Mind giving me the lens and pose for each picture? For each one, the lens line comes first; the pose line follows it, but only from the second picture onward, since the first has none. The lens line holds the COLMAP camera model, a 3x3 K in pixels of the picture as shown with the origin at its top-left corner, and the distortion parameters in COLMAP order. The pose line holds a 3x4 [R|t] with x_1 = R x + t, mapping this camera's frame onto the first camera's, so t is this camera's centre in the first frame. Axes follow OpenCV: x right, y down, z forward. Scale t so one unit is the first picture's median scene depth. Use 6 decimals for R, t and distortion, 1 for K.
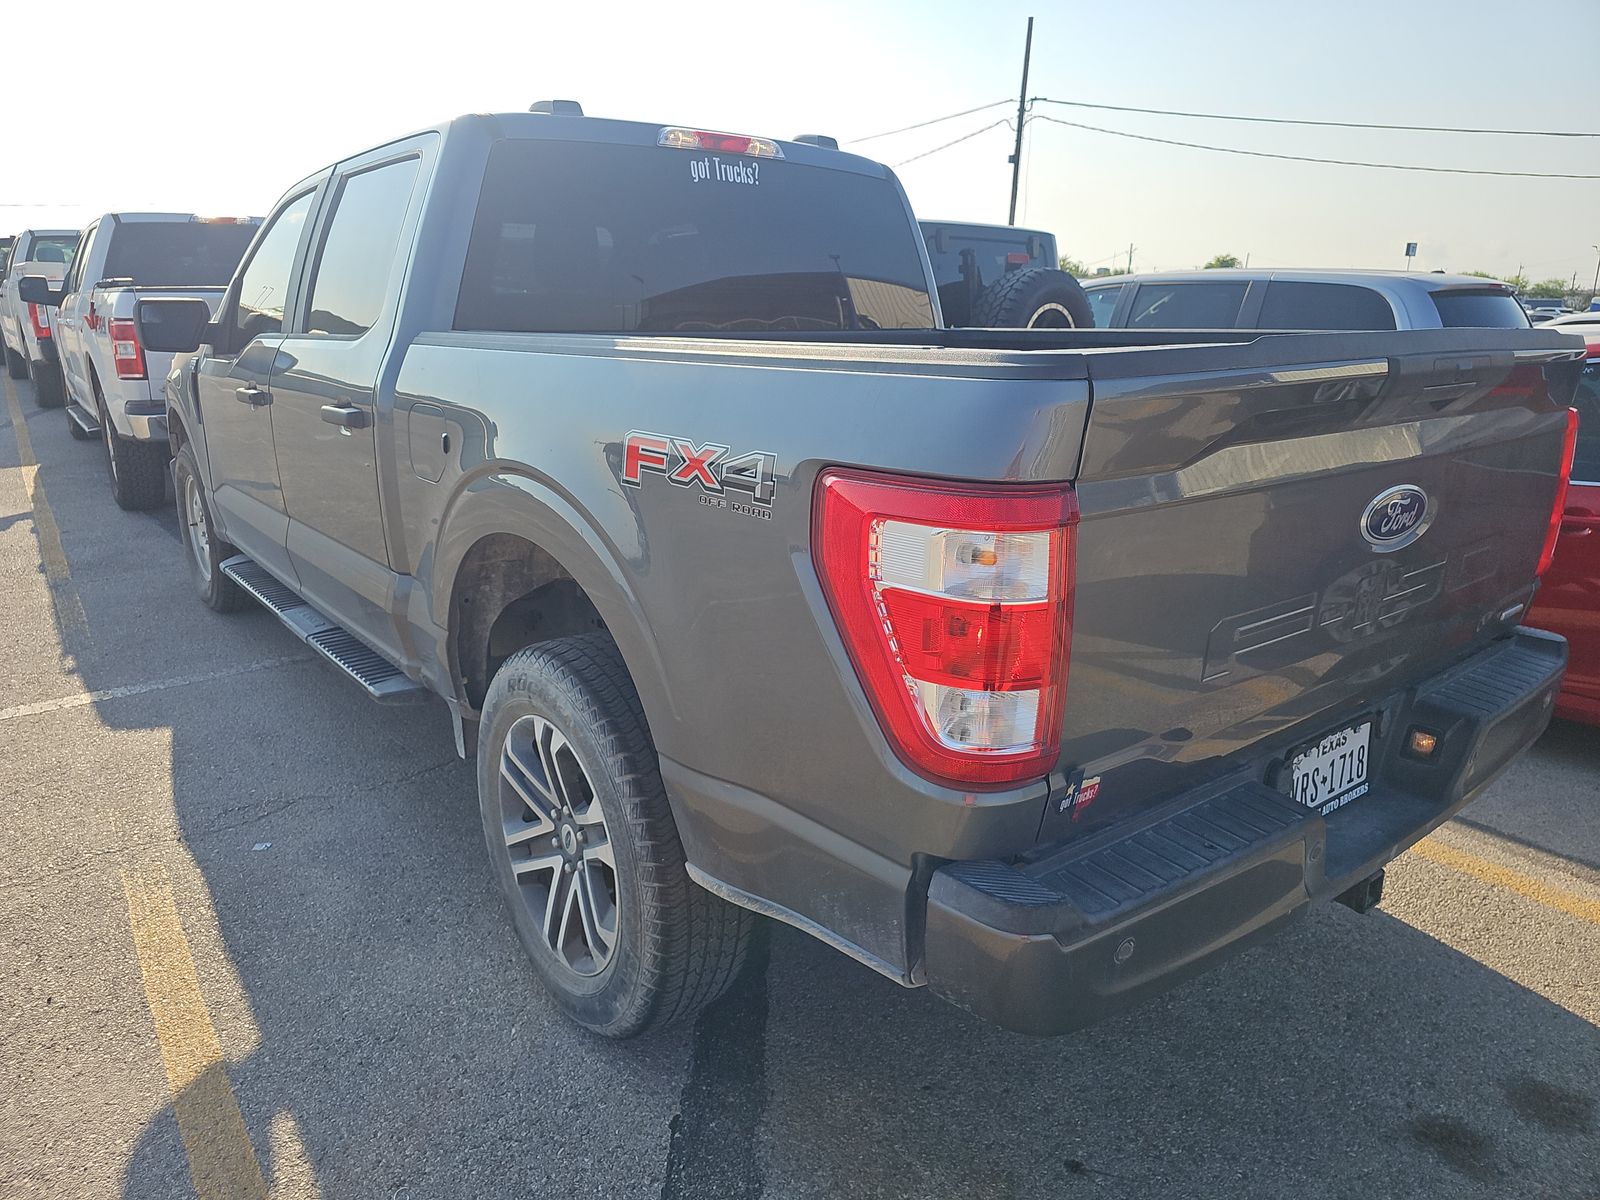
lens RADIAL K [[1071.9, 0, 800.0], [0, 1071.9, 600.0], [0, 0, 1]] dist [0.025631, -0.025259]
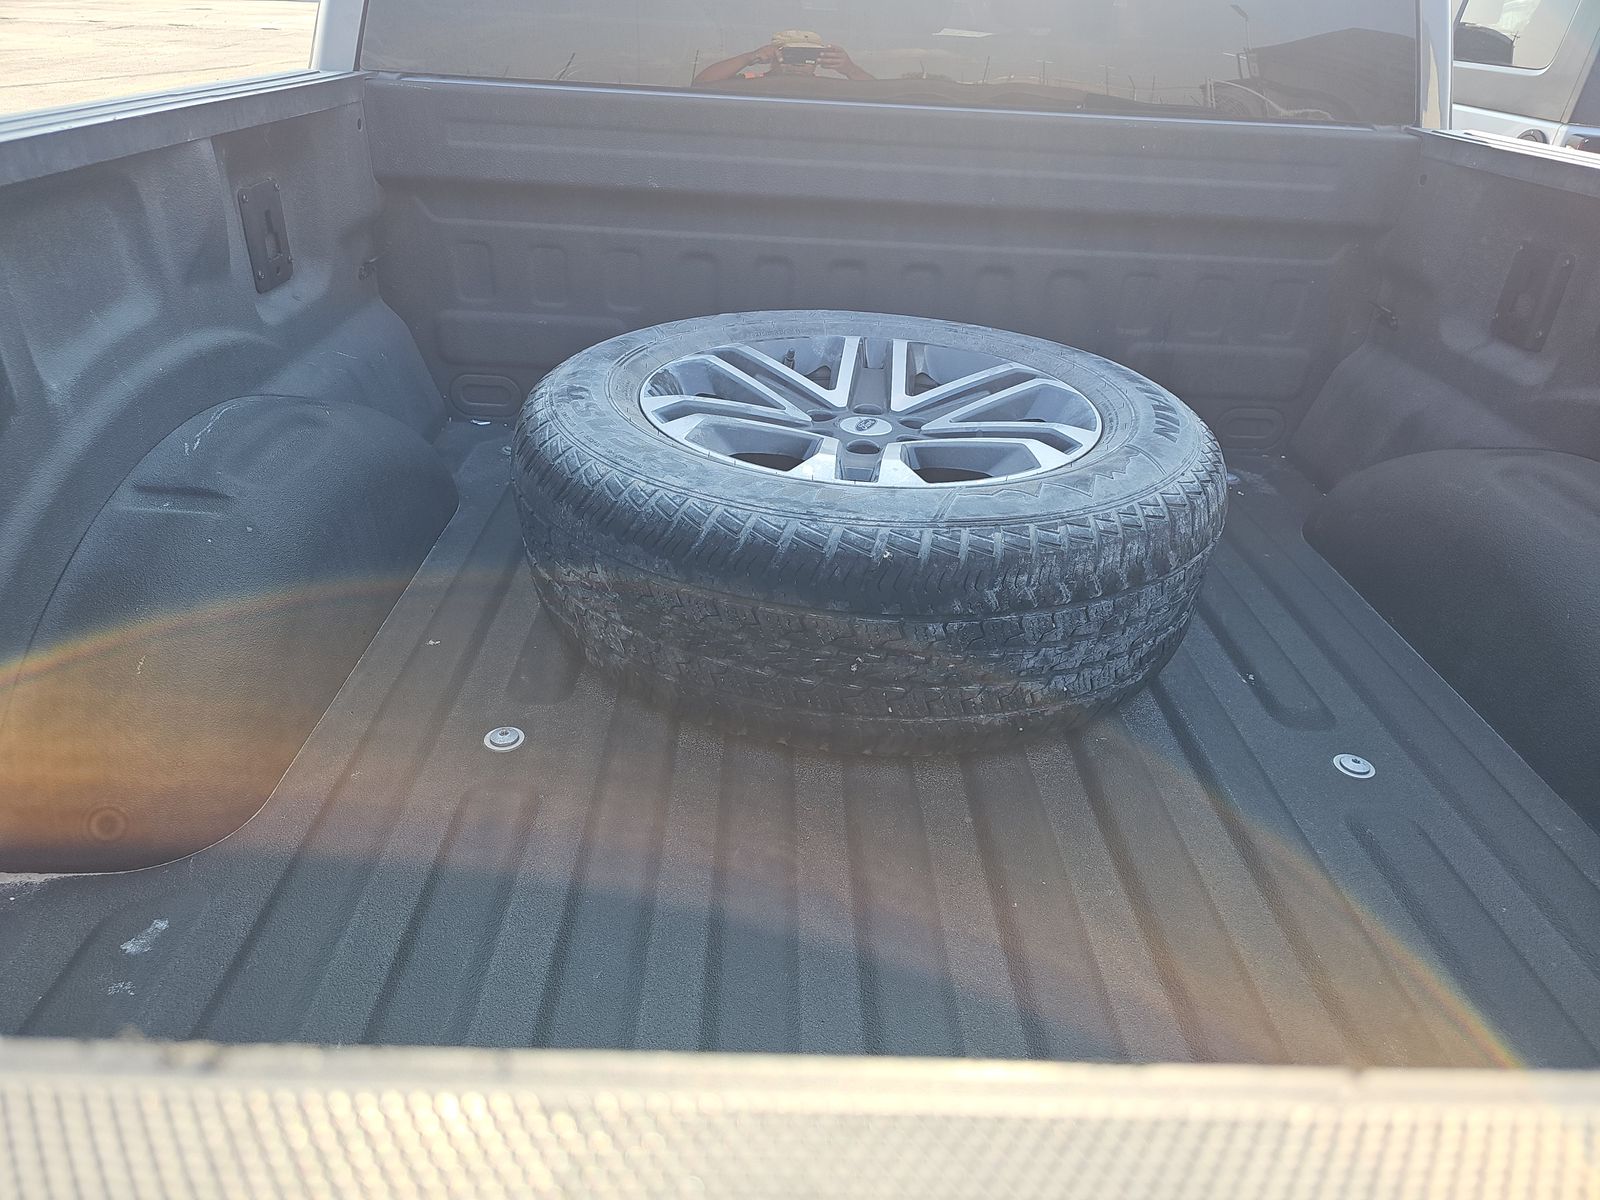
lens RADIAL K [[1071.9, 0, 800.0], [0, 1071.9, 600.0], [0, 0, 1]] dist [0.025631, -0.025259]
pose [[-0.372329, 0.924637, -0.080111, -0.070985], [-0.911618, -0.348157, 0.218493, 0.100346], [0.174136, 0.154382, 0.972545, 0.466408]]
